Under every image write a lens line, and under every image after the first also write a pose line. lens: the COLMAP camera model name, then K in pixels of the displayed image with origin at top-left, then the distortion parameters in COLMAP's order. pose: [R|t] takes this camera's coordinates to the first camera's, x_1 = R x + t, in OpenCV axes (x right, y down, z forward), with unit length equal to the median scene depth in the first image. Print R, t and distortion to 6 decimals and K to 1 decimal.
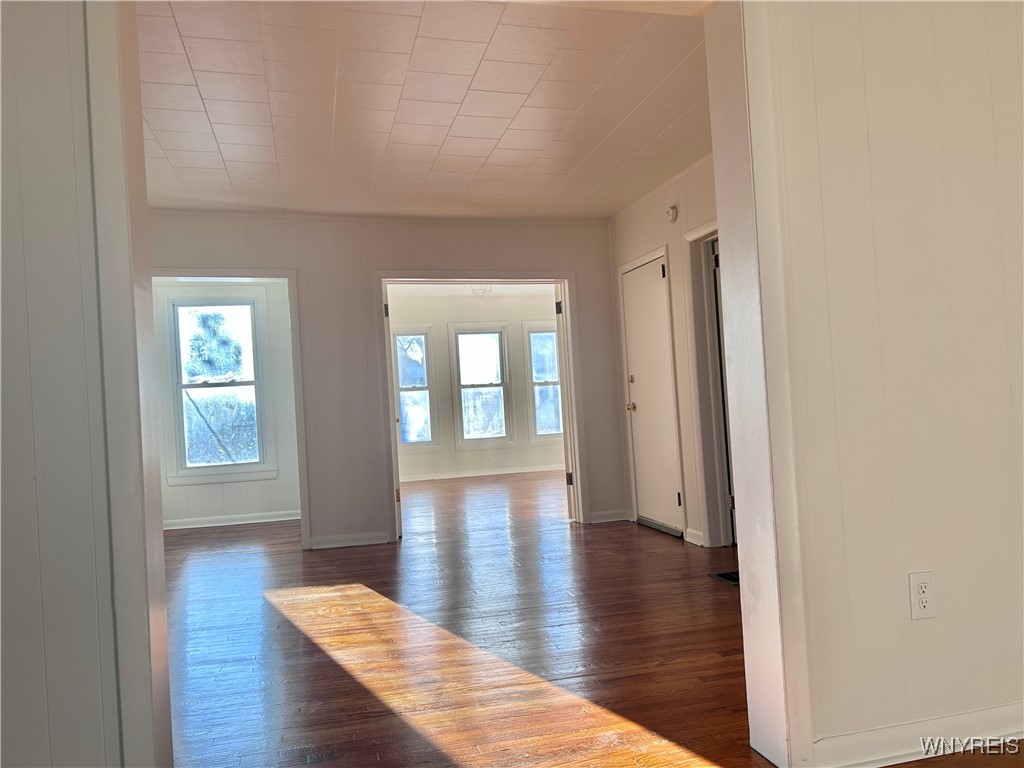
lens RADIAL K [[777.3, 0, 512.0], [0, 777.3, 384.0], [0, 0, 1]] dist [0.092281, -0.109224]
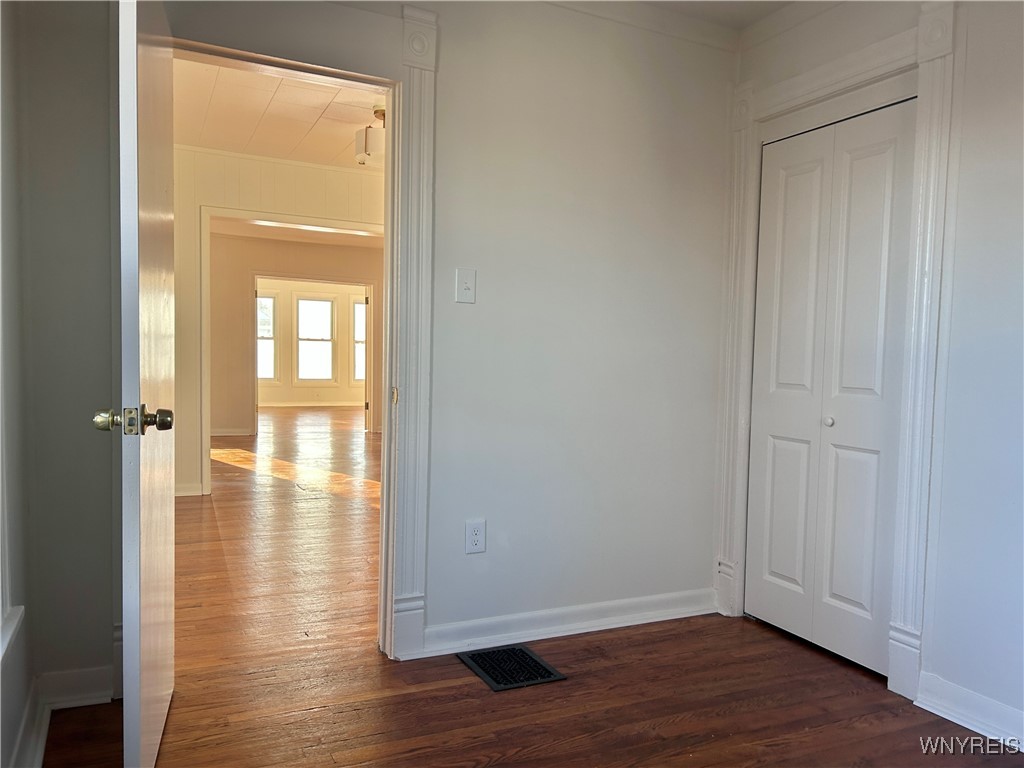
lens RADIAL K [[777.3, 0, 512.0], [0, 777.3, 384.0], [0, 0, 1]] dist [0.092281, -0.109224]
pose [[0.975691, 0.068277, 0.208241, 0.016313], [-0.080743, 0.995380, 0.051949, -0.019383], [-0.203732, -0.067501, 0.976697, -0.386973]]
